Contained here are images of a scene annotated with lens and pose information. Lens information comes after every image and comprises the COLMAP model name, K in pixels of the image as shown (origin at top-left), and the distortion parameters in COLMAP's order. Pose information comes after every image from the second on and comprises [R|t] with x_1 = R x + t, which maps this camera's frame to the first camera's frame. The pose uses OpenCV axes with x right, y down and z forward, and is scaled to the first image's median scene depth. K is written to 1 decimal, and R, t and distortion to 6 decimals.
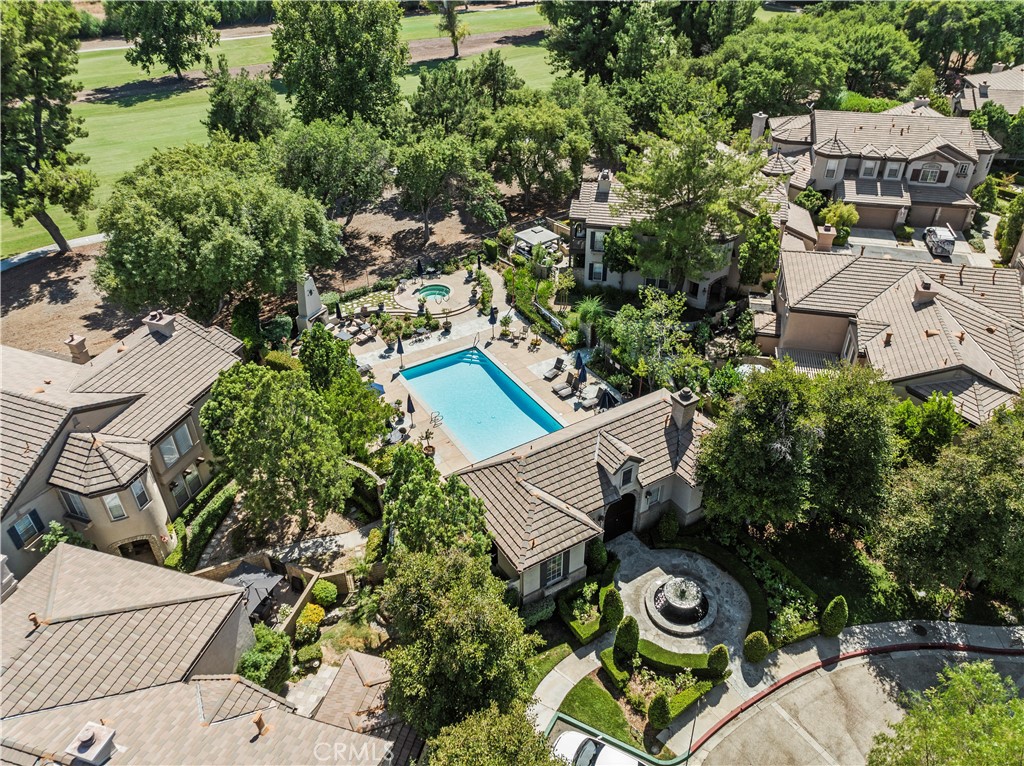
lens RADIAL K [[739.0, 0, 512.0], [0, 739.0, 383.0], [0, 0, 1]] dist [-0.028197, 0.003301]
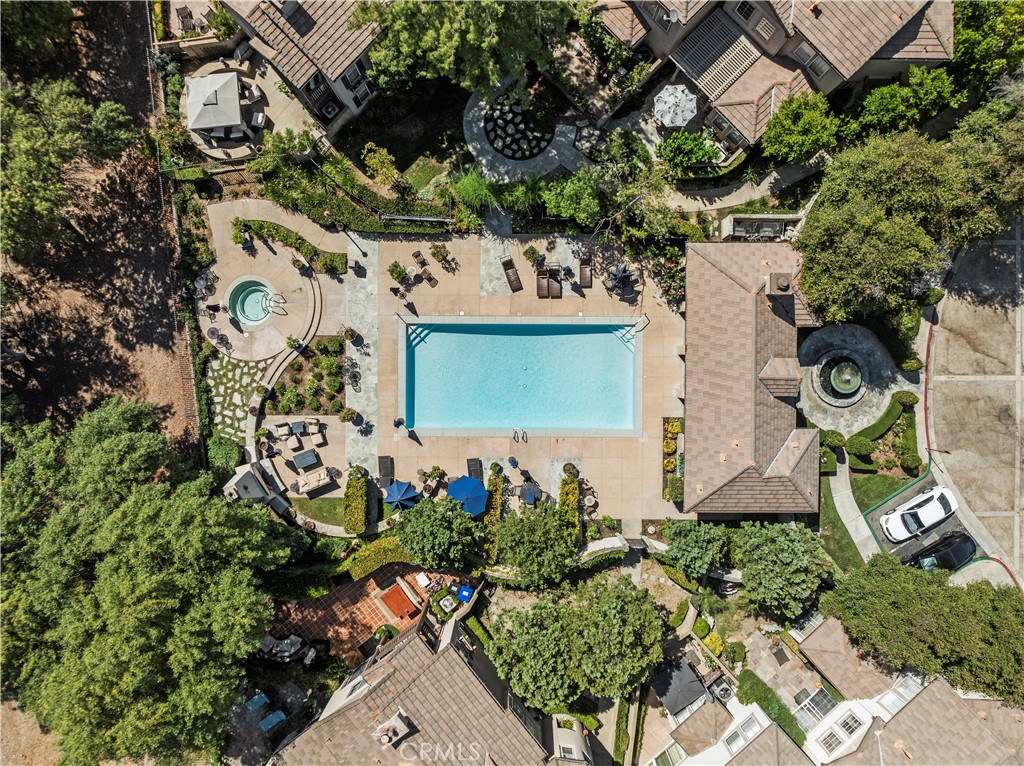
lens RADIAL K [[739.0, 0, 512.0], [0, 739.0, 383.0], [0, 0, 1]] dist [-0.028197, 0.003301]
pose [[0.526072, -0.850417, 0.006242, -0.048617], [0.474218, 0.299431, 0.827924, -0.628846], [-0.705950, -0.432588, 0.560805, 0.442367]]
